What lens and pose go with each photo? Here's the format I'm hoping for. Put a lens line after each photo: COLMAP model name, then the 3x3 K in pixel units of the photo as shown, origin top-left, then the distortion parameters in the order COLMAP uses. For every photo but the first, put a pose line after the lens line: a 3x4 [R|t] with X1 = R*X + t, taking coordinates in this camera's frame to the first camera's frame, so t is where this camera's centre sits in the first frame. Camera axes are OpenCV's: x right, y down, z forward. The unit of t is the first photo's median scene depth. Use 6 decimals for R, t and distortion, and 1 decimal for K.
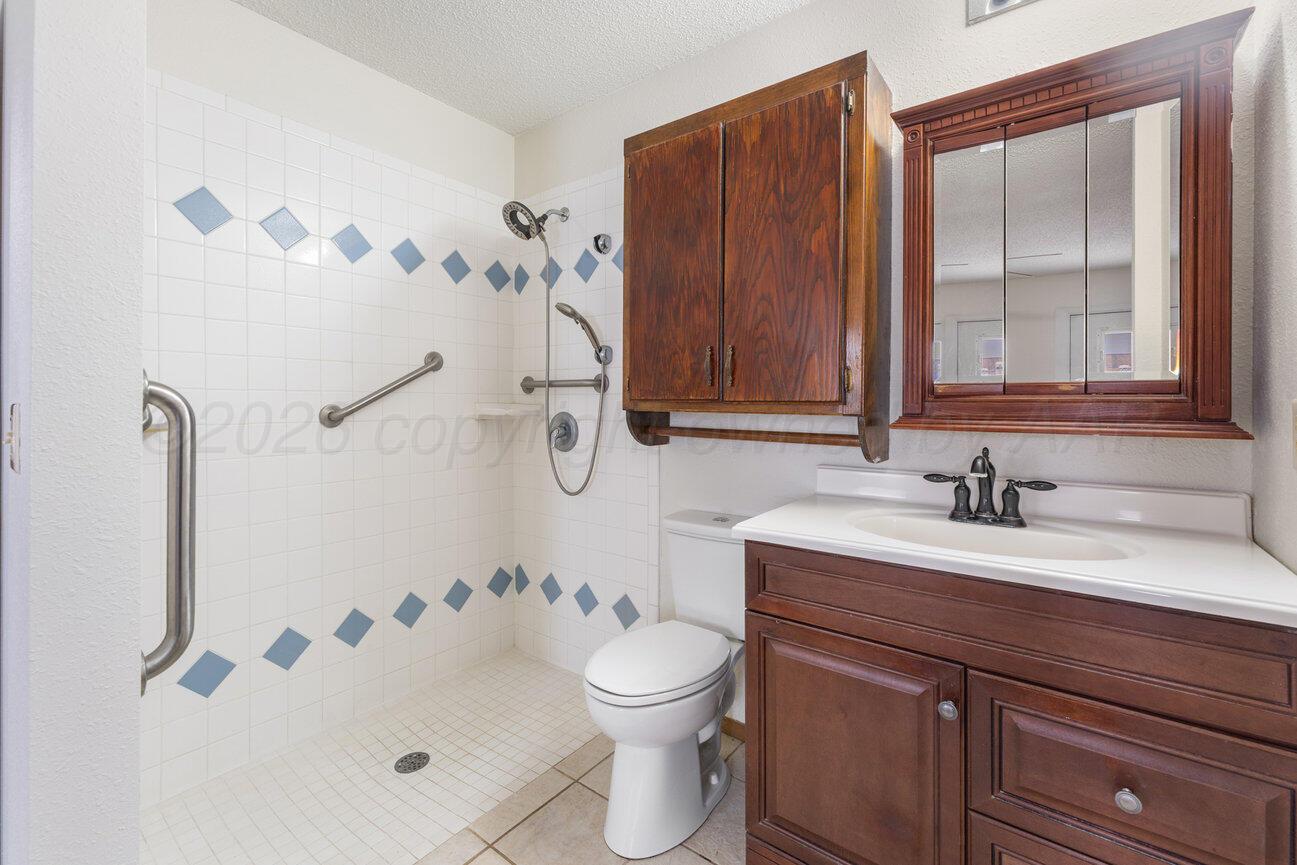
lens RADIAL K [[546.5, 0, 639.2], [0, 546.5, 403.5], [0, 0, 1]] dist [0.003278, -0.000150]
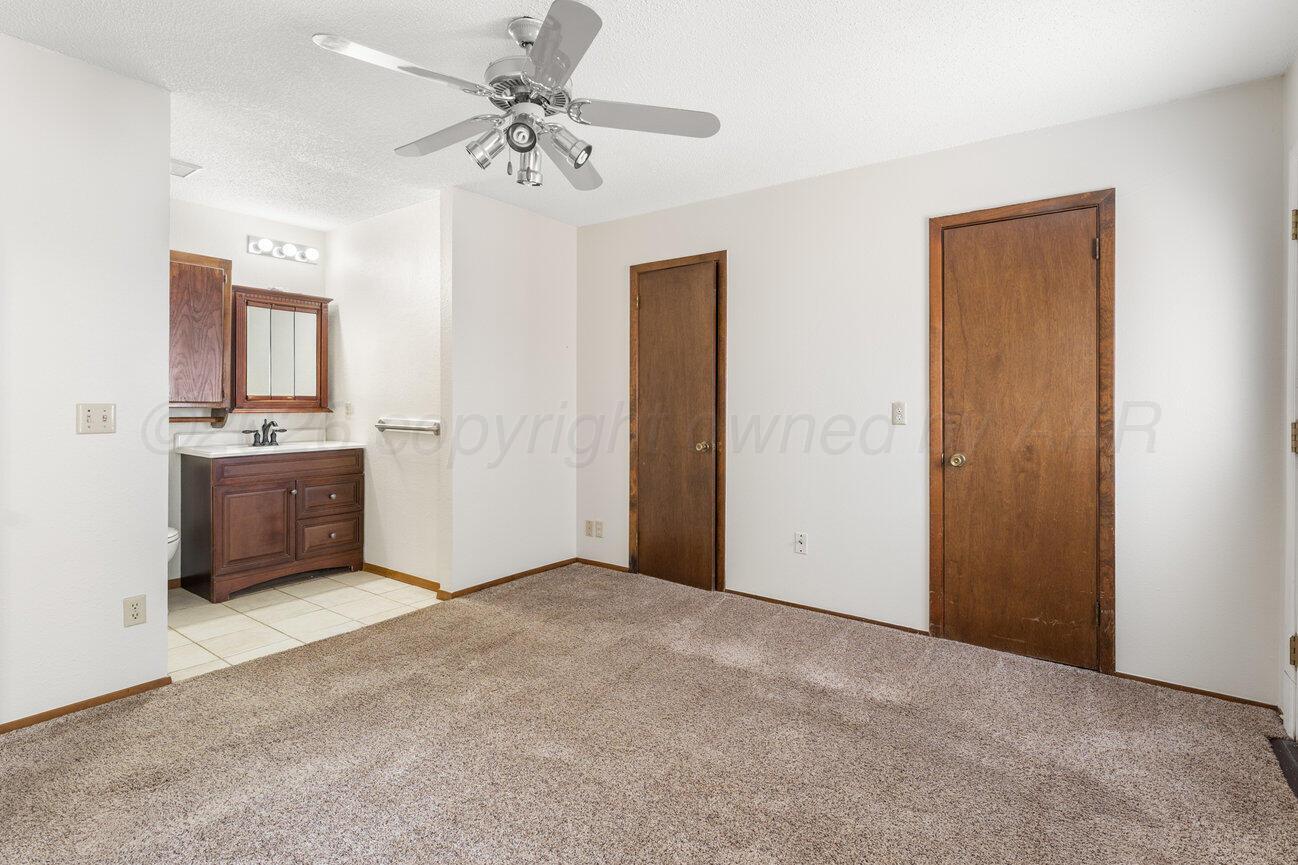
lens RADIAL K [[619.9, 0, 636.6], [0, 619.9, 401.3], [0, 0, 1]] dist [0.003661, -0.001272]
pose [[-0.007101, -0.001352, 0.999974, -2.261294], [-0.001159, 0.999998, 0.001344, -0.012929], [-0.999974, -0.001150, -0.007103, -0.763387]]
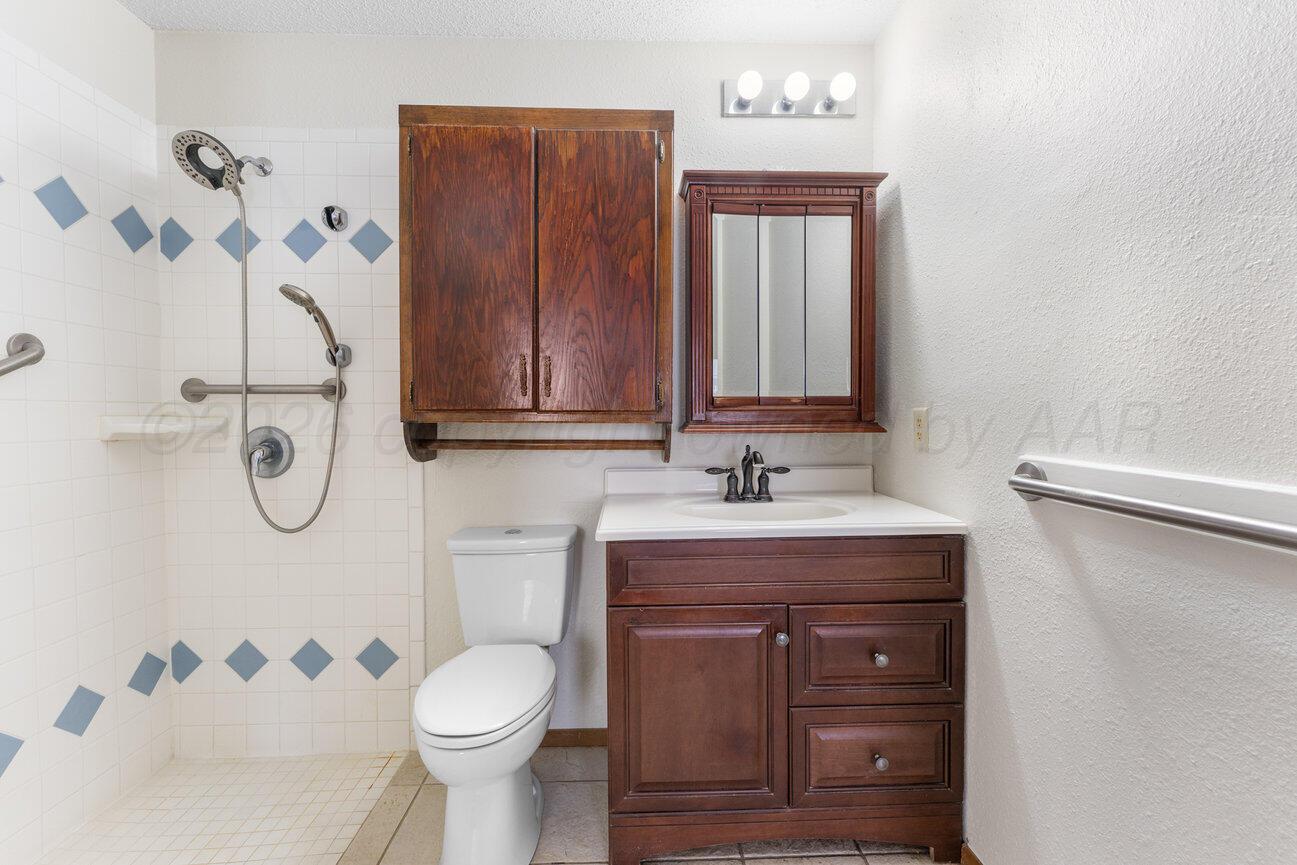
lens RADIAL K [[546.5, 0, 650.0], [0, 546.5, 422.4], [0, 0, 1]] dist [0.003278, -0.000150]
pose [[0.774802, -0.018238, 0.631941, -0.352033], [0.007305, 0.999775, 0.019897, -0.002359], [-0.632162, -0.010800, 0.774761, 0.111147]]
